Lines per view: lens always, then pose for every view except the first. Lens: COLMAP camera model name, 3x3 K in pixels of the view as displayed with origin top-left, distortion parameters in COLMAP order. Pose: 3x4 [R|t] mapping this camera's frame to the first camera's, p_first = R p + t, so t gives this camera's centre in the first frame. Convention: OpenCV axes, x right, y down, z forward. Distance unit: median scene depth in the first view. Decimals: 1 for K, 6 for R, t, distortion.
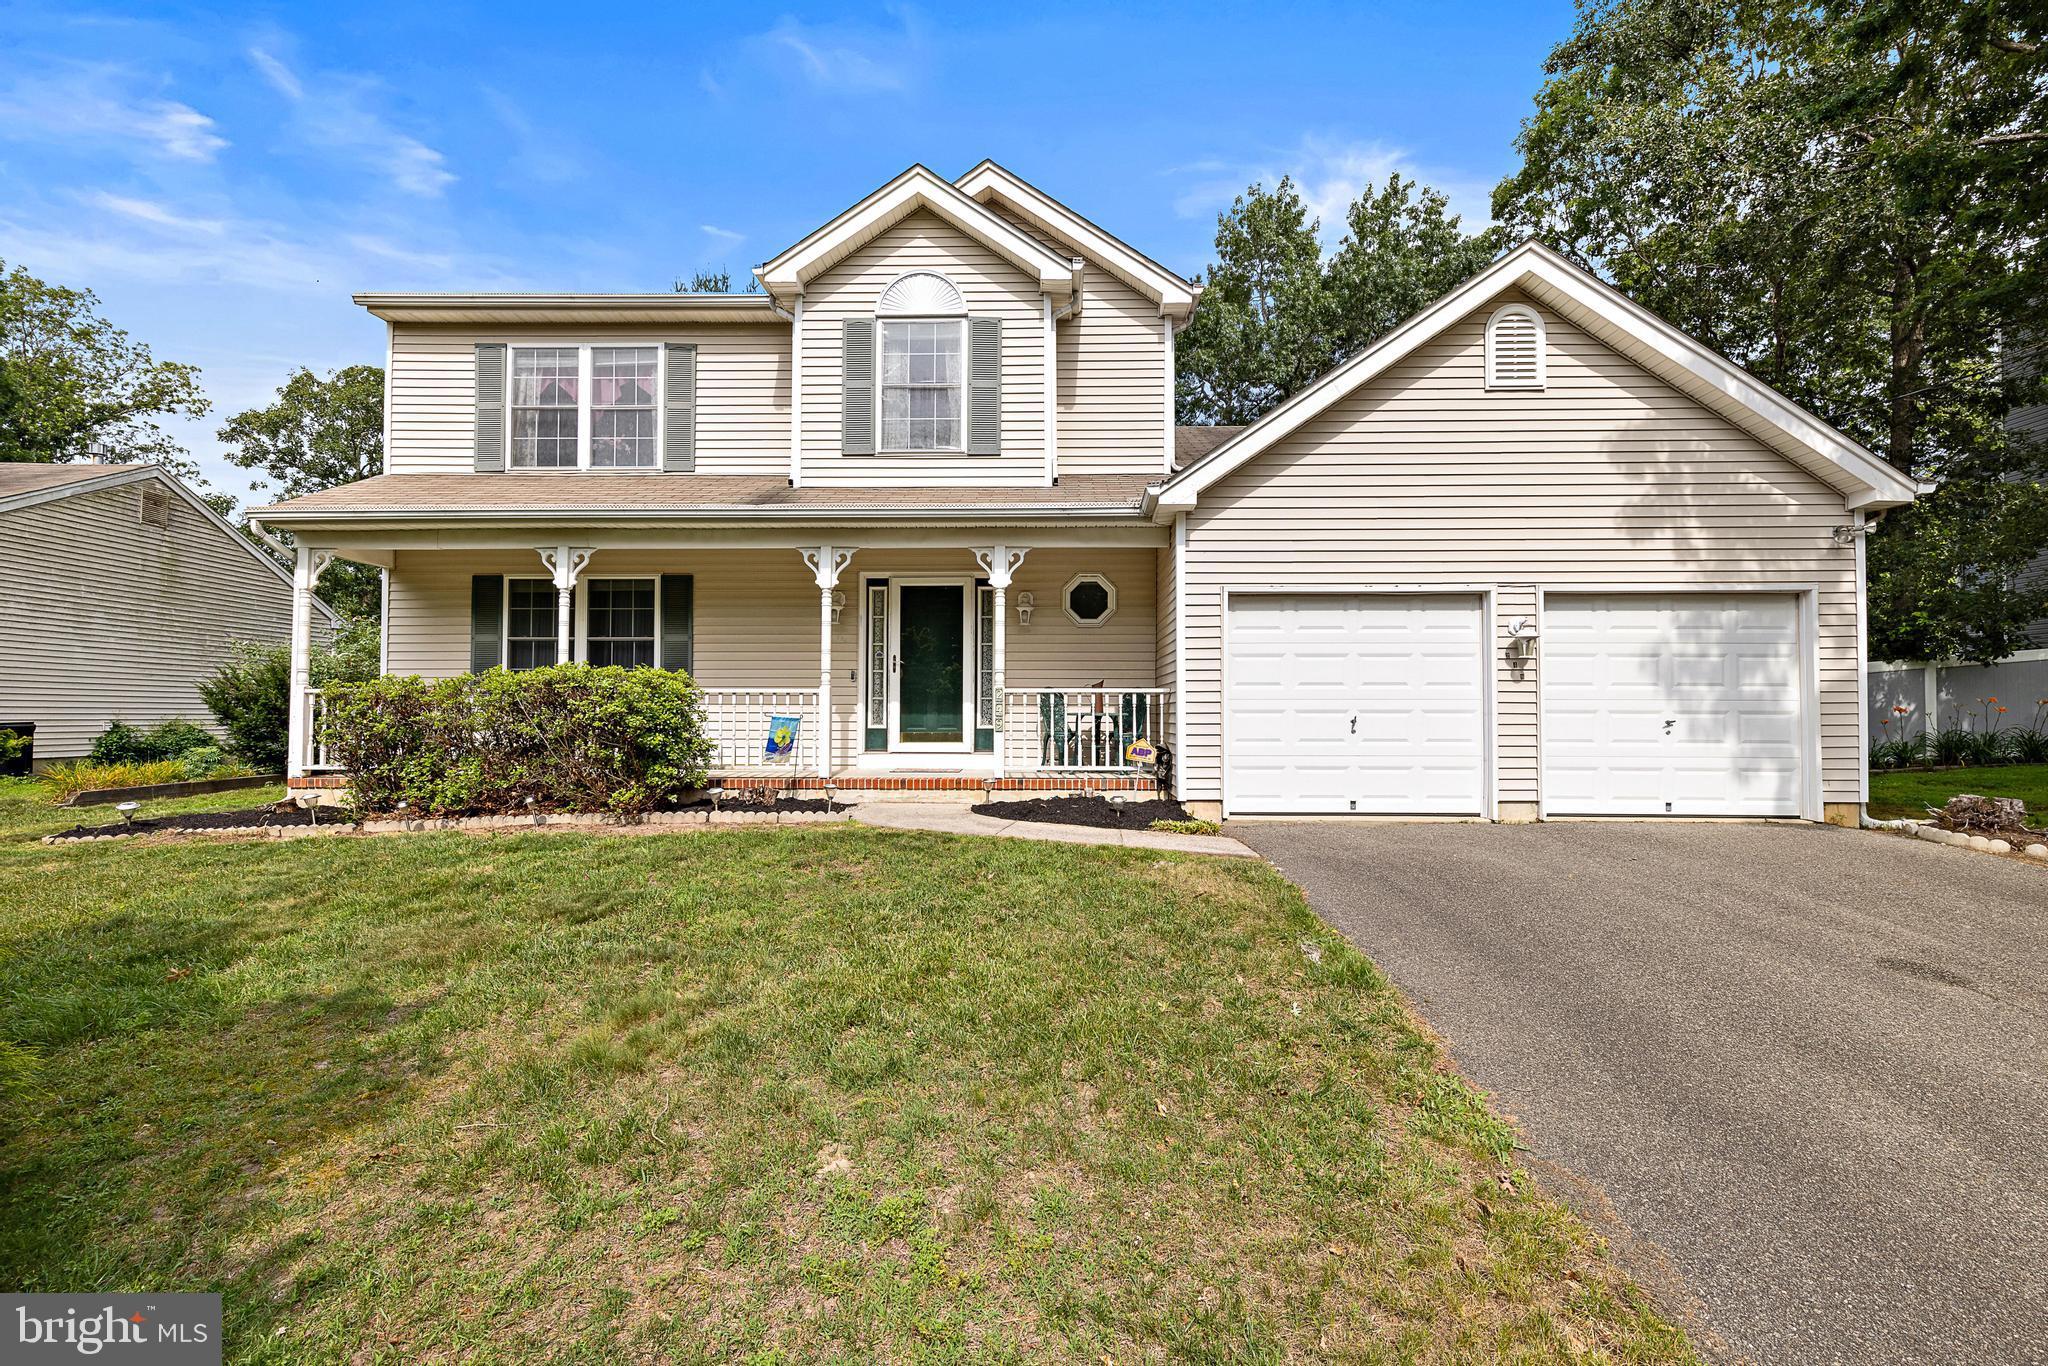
lens RADIAL K [[863.5, 0, 1042.2], [0, 863.5, 692.4], [0, 0, 1]] dist [0.005681, -0.000035]
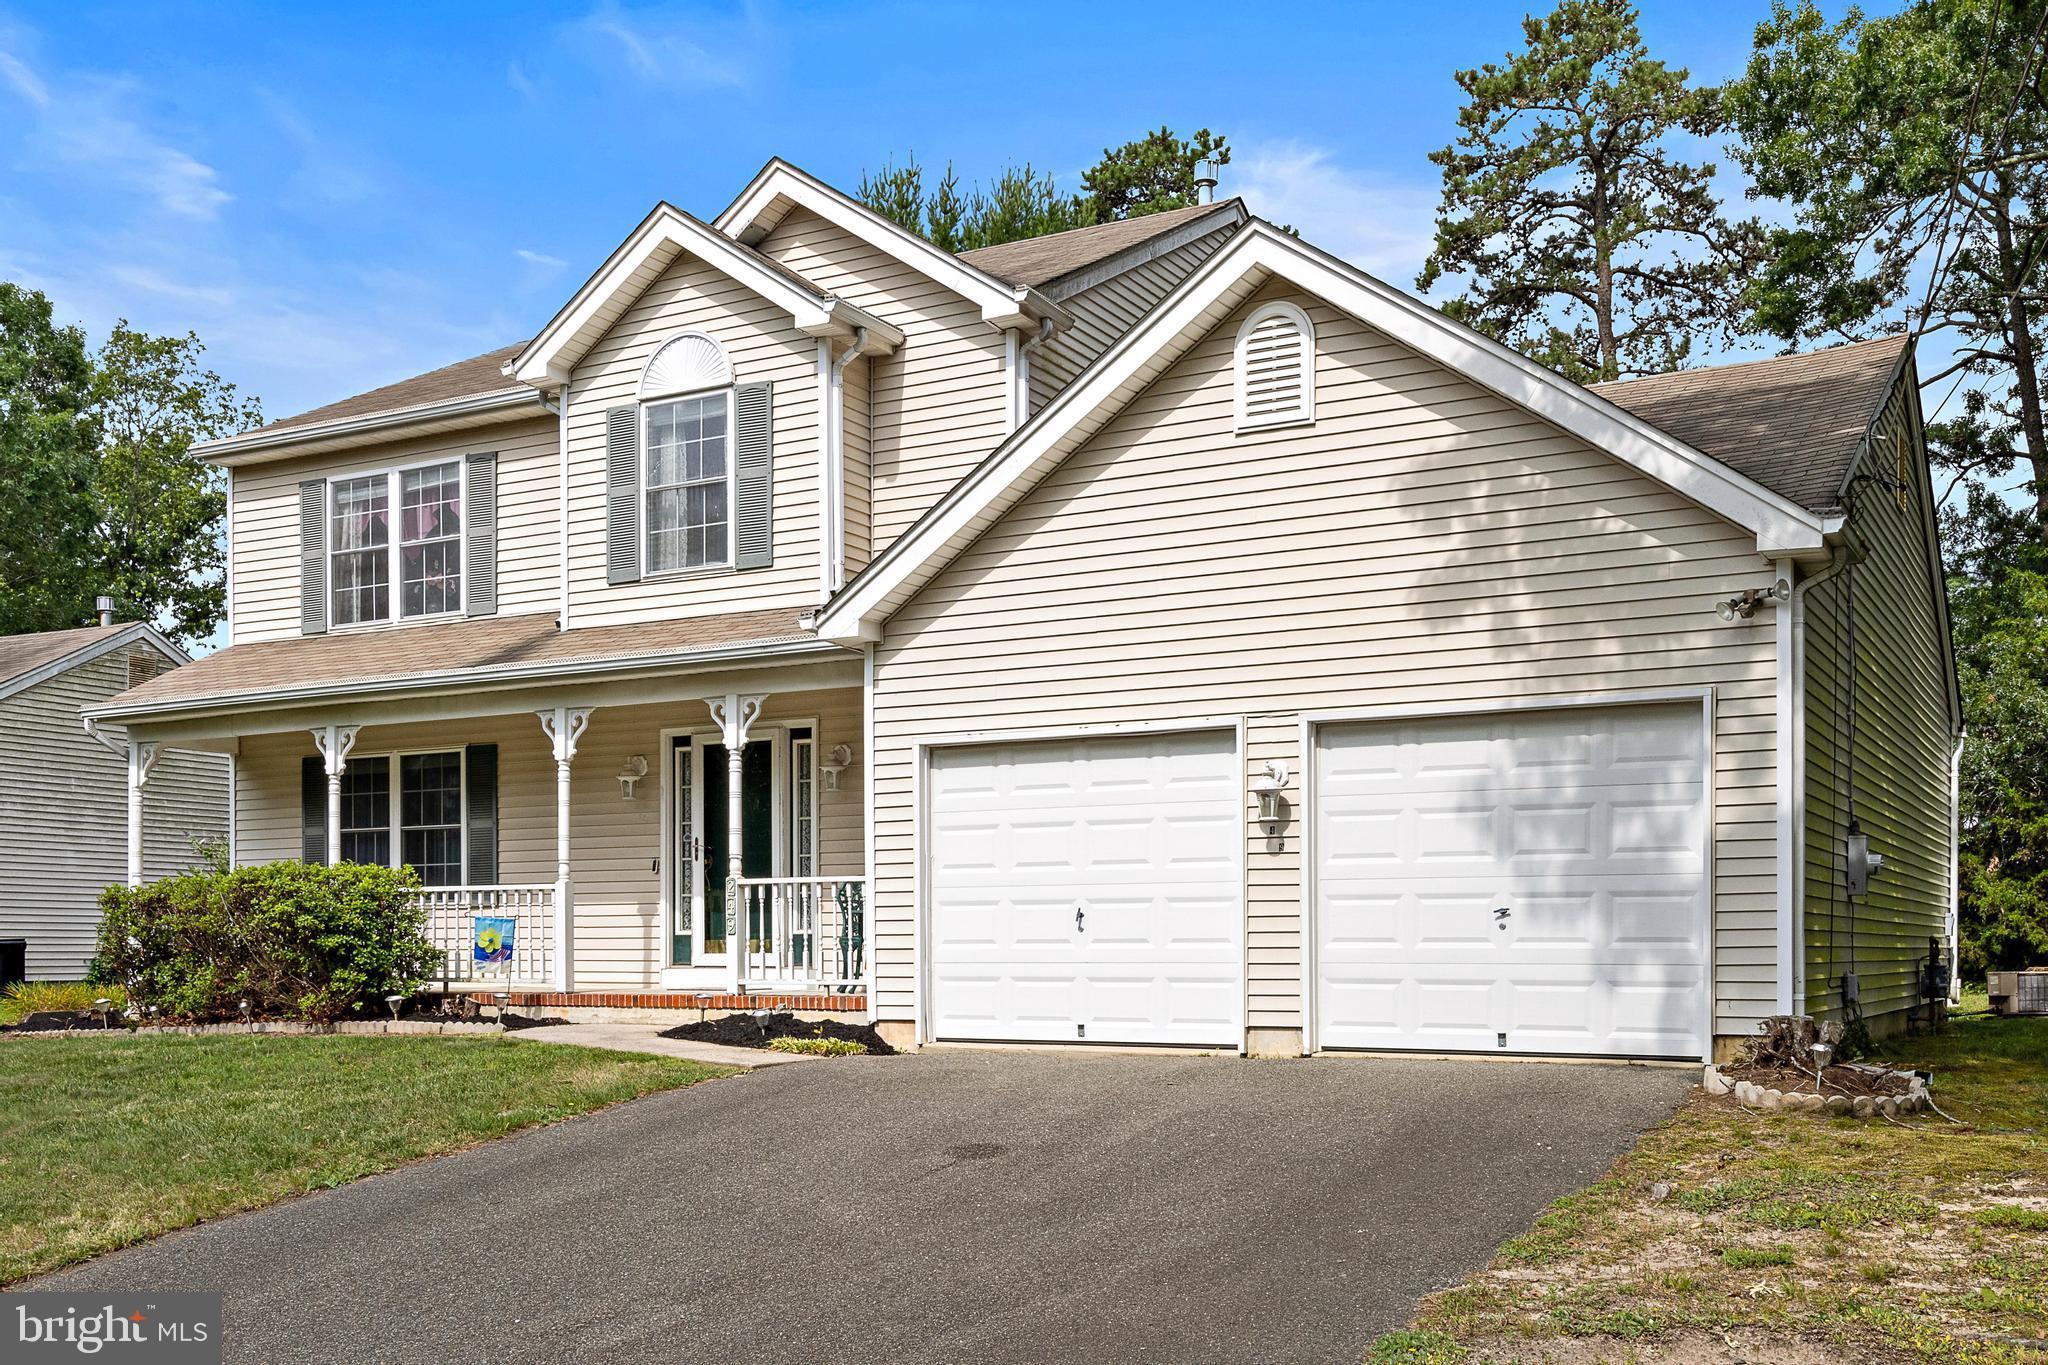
lens RADIAL K [[1983.2, 0, 1029.6], [0, 1983.2, 948.3], [0, 0, 1]] dist [0.003953, -0.002763]
pose [[0.884142, -0.003304, -0.467207, 0.947651], [0.015551, 0.999629, 0.022359, 0.020427], [0.466960, -0.027034, 0.883865, -0.419686]]
